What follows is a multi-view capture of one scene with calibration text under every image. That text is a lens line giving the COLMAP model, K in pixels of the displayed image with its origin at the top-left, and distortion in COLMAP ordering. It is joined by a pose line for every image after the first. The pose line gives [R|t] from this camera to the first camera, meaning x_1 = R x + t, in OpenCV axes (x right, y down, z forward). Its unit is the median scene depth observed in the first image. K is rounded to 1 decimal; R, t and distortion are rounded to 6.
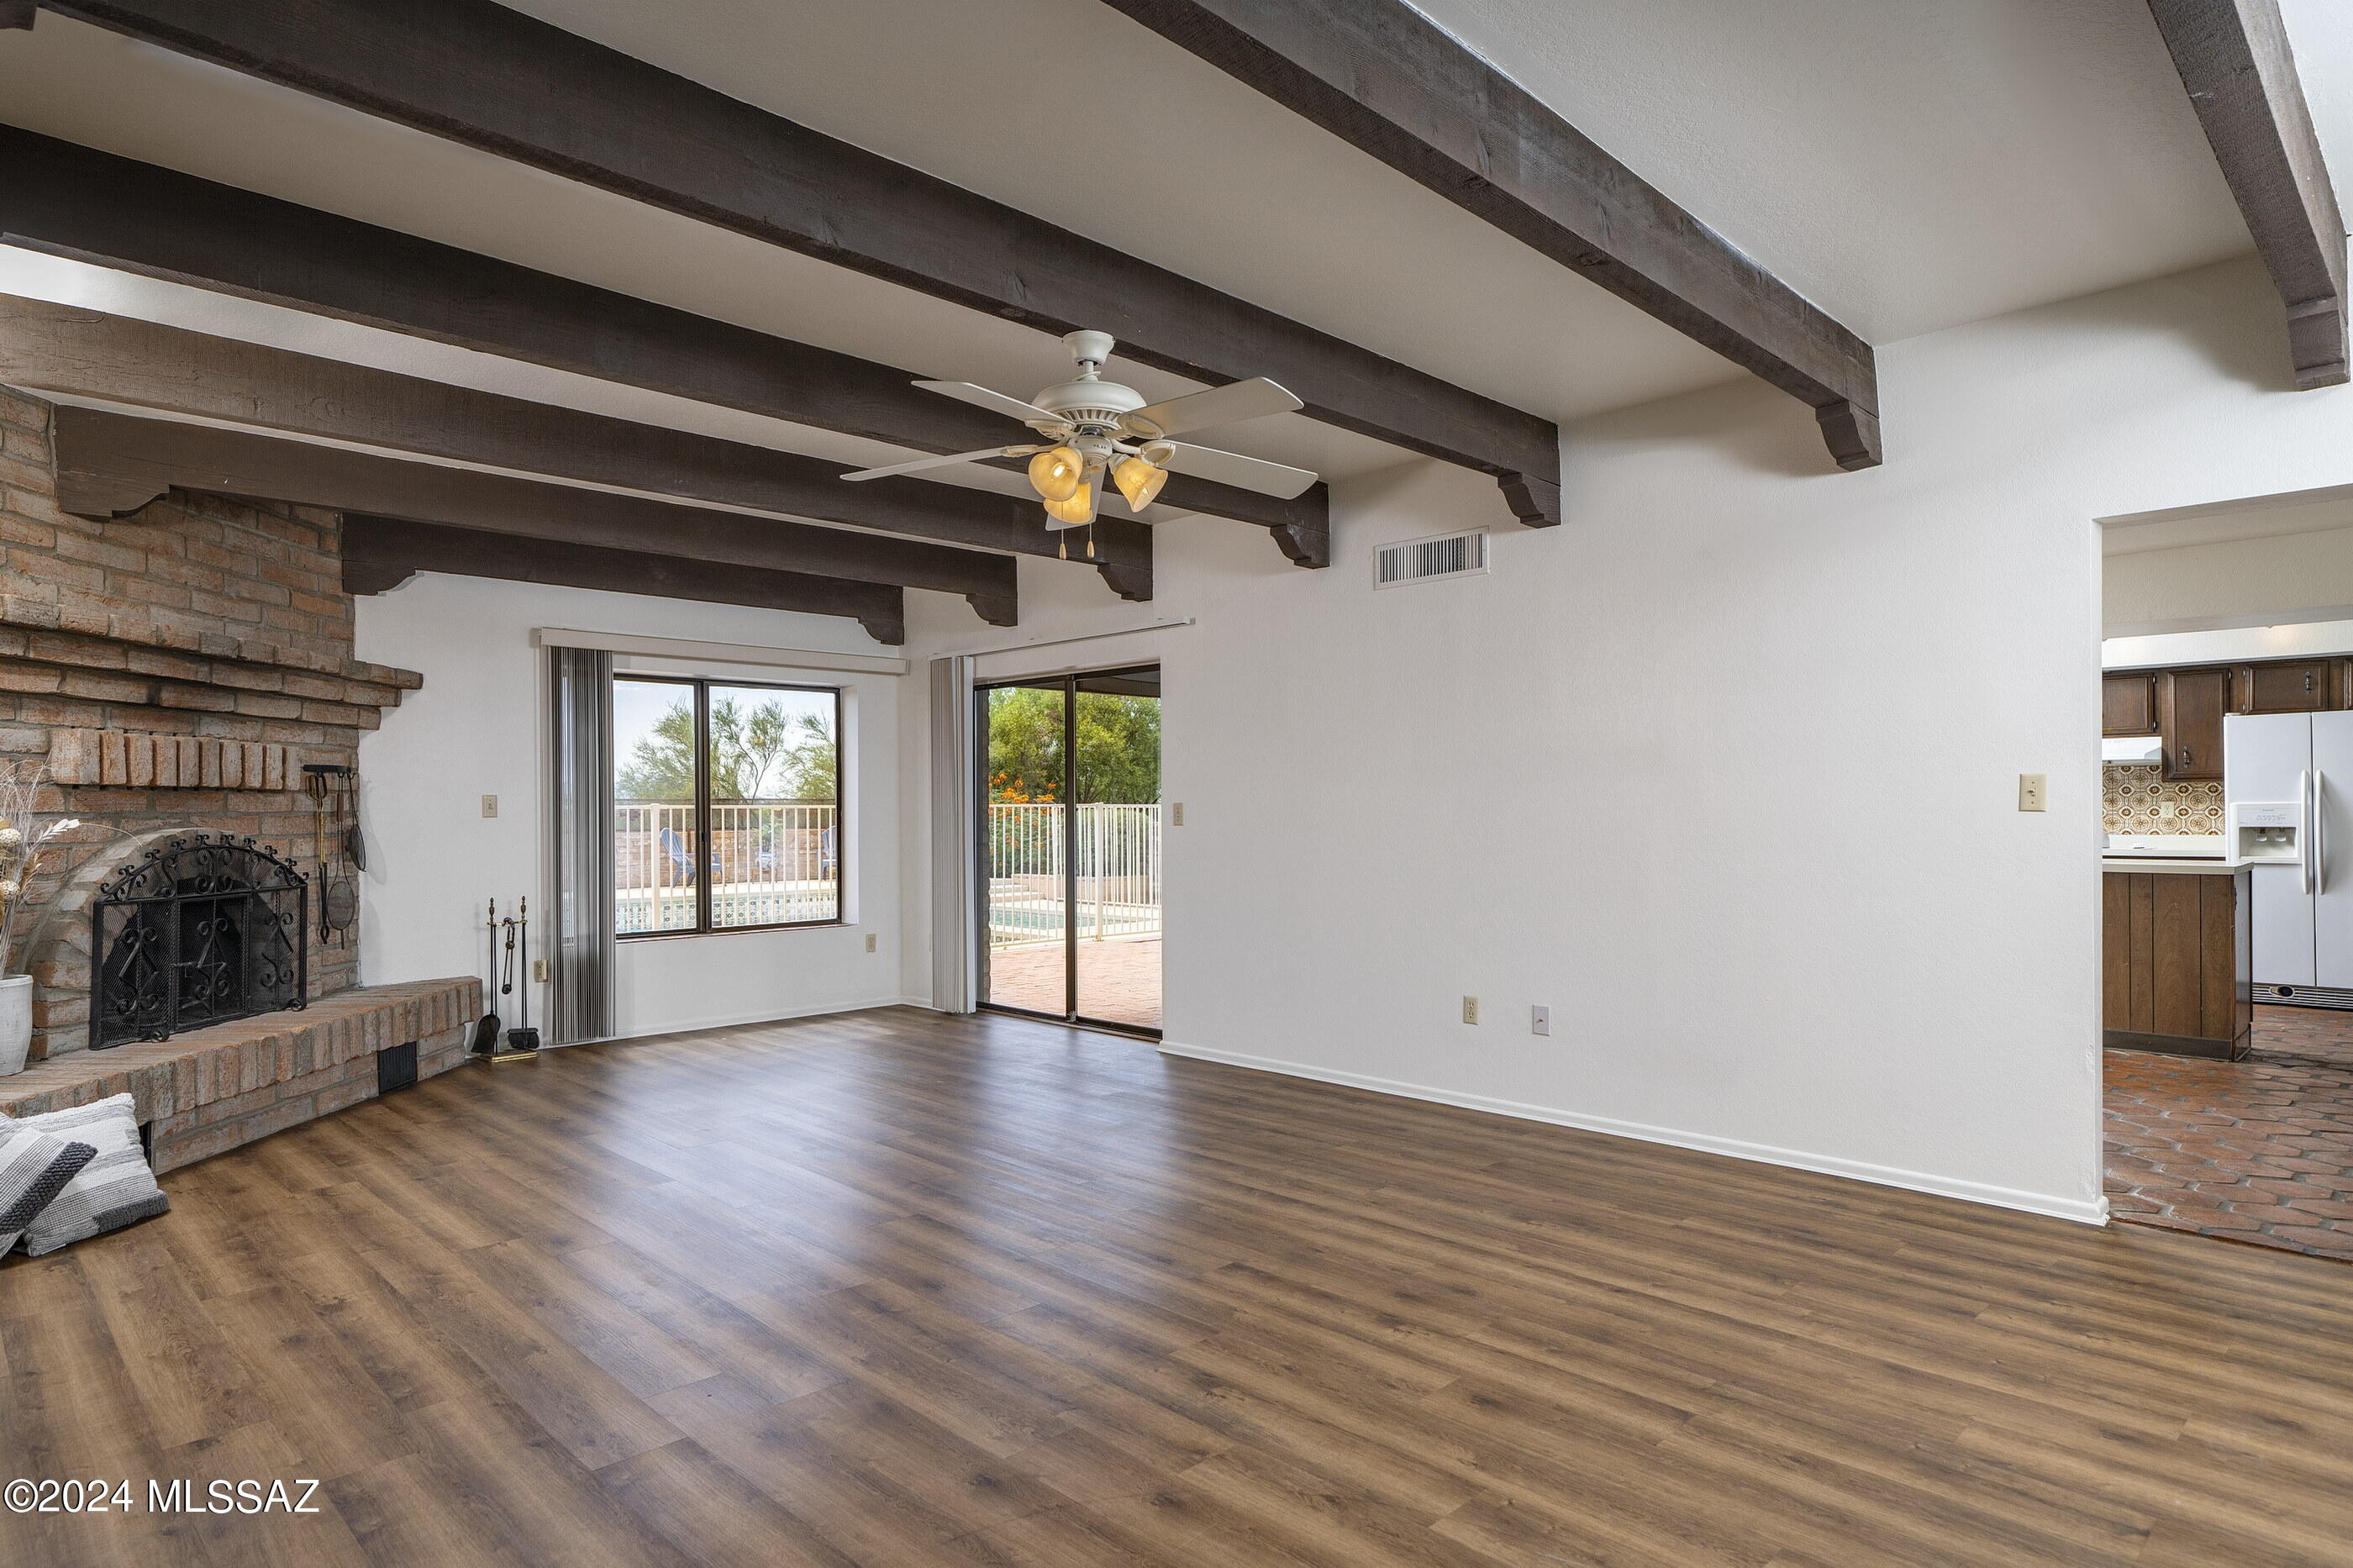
lens RADIAL K [[1289.8, 0, 1172.0], [0, 1289.8, 795.0], [0, 0, 1]] dist [-0.002436, -0.000366]
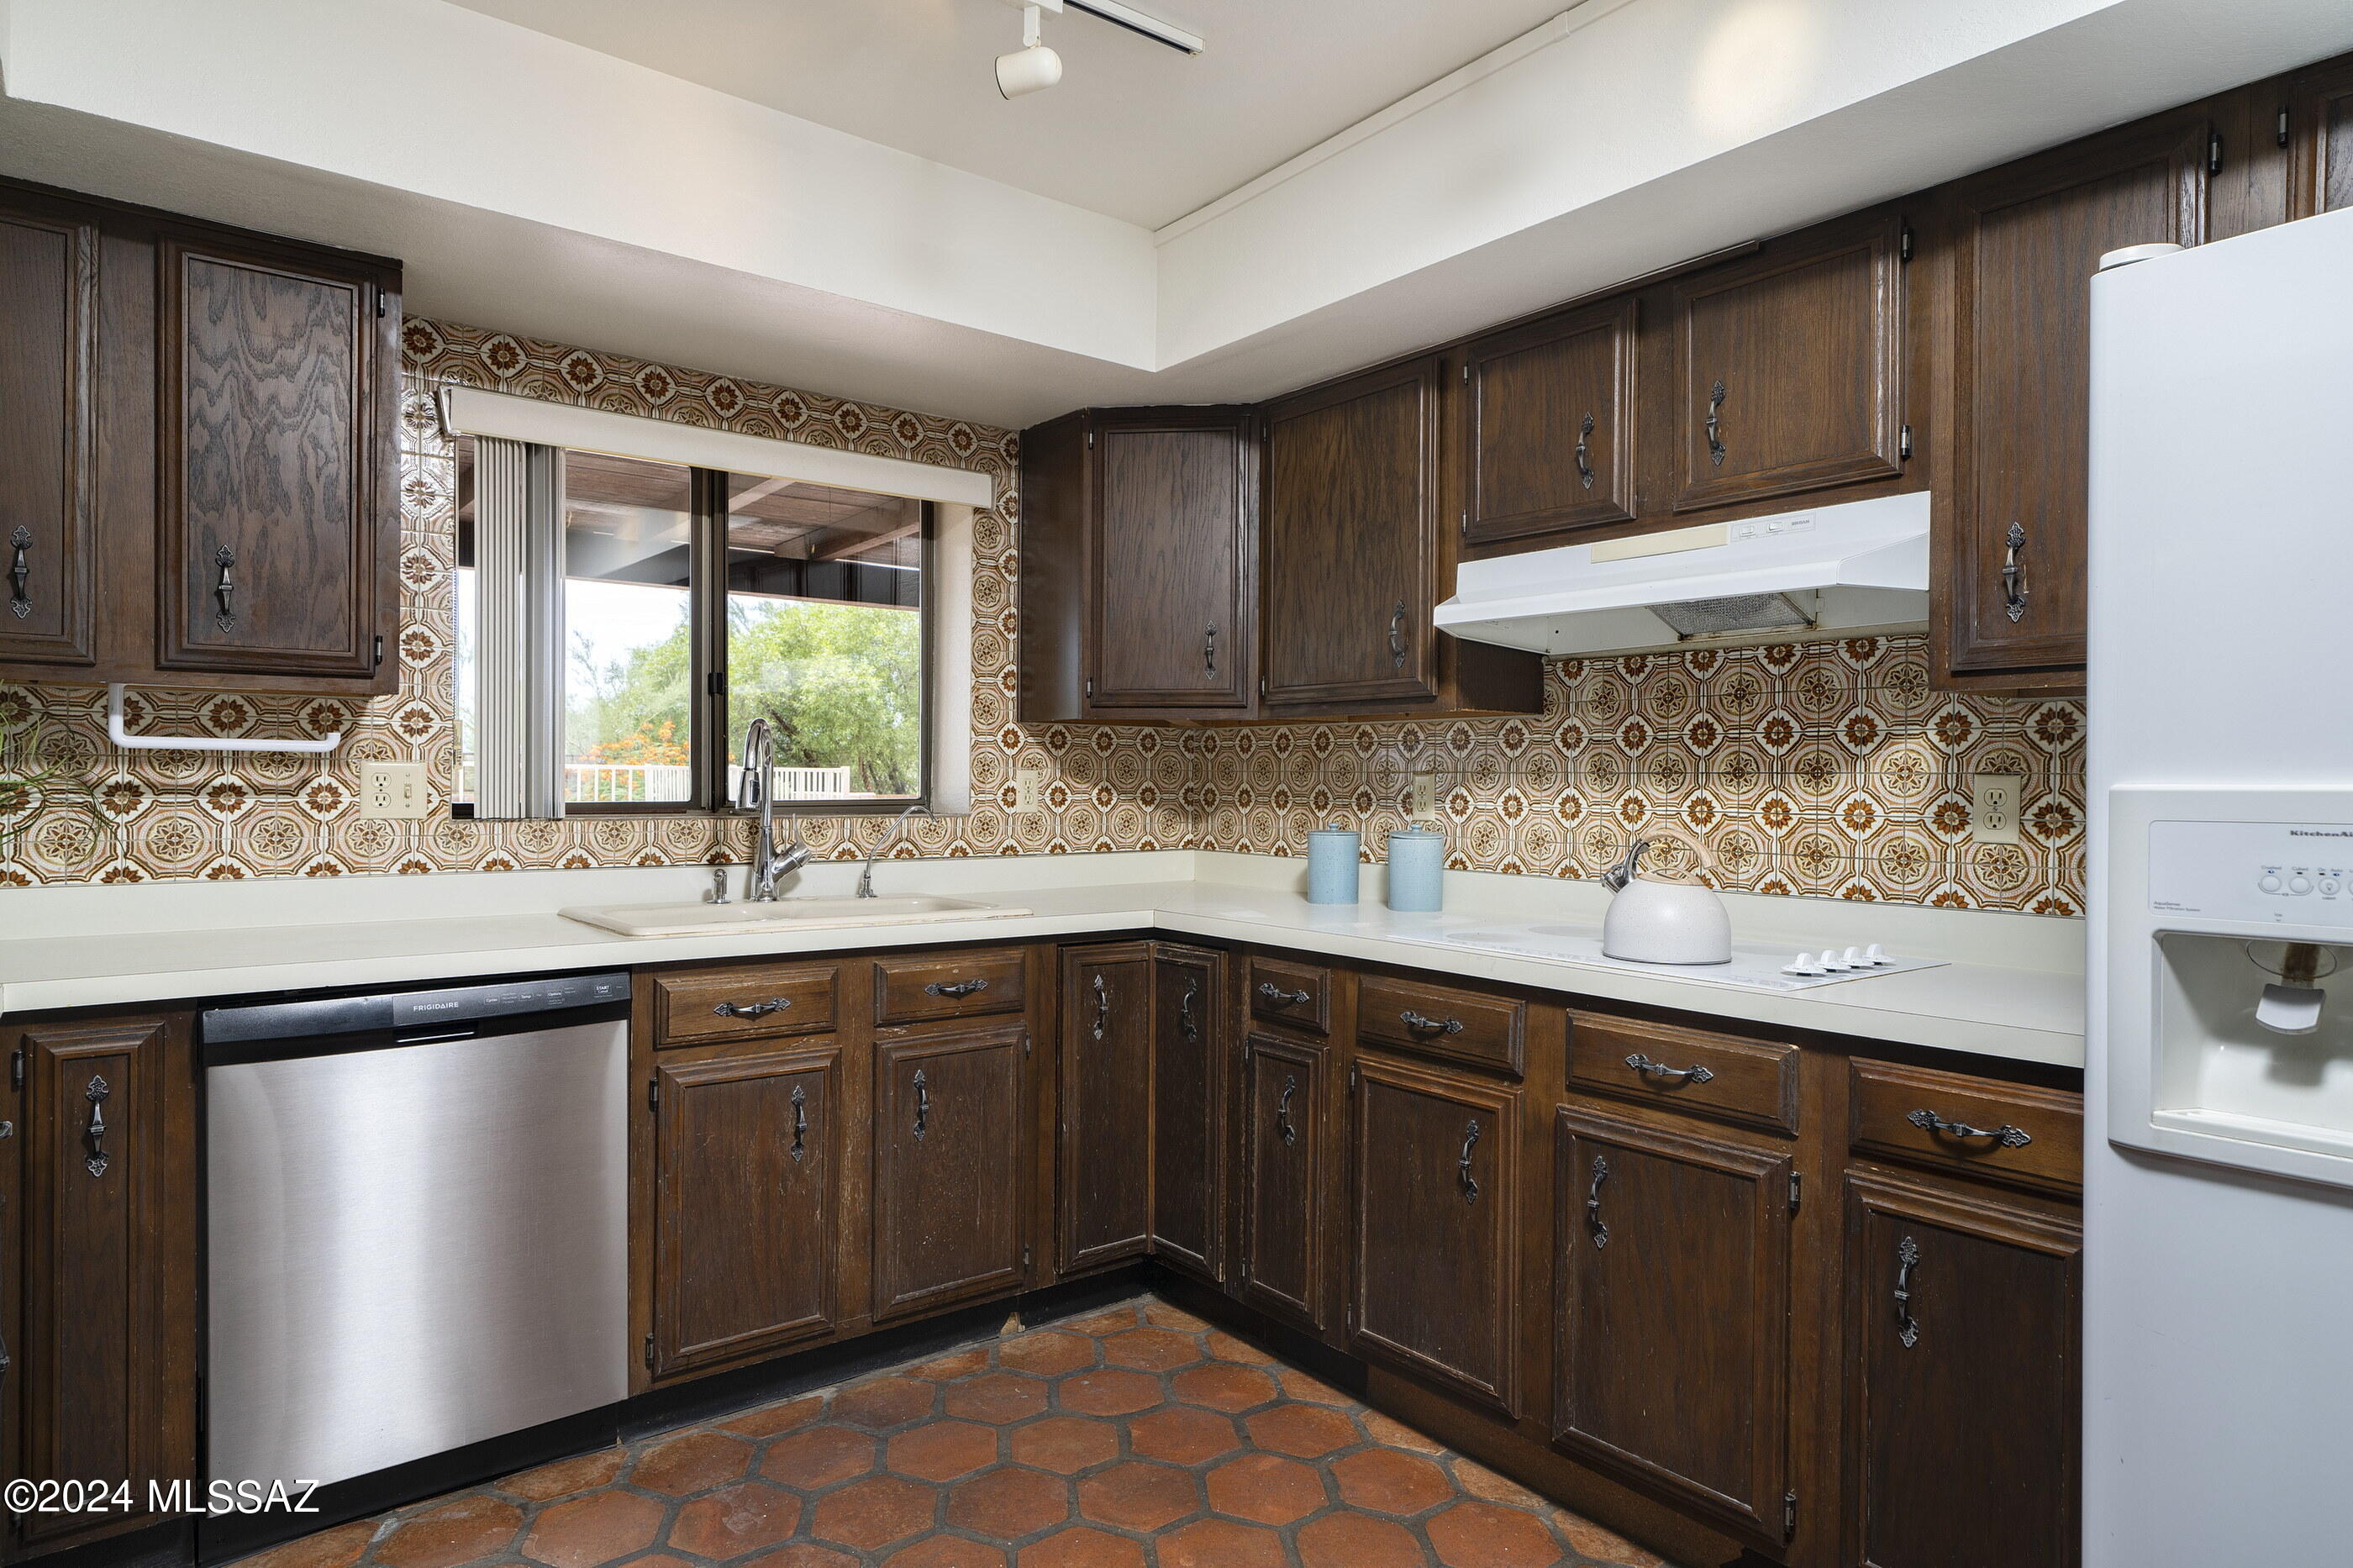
lens RADIAL K [[1346.6, 0, 1176.9], [0, 1346.6, 781.3], [0, 0, 1]] dist [0.003390, 0.000129]
pose [[0.994226, 0.015683, -0.106155, 0.667009], [-0.013916, 0.999752, 0.017370, 0.004135], [0.106401, -0.015792, 0.994198, 0.753983]]
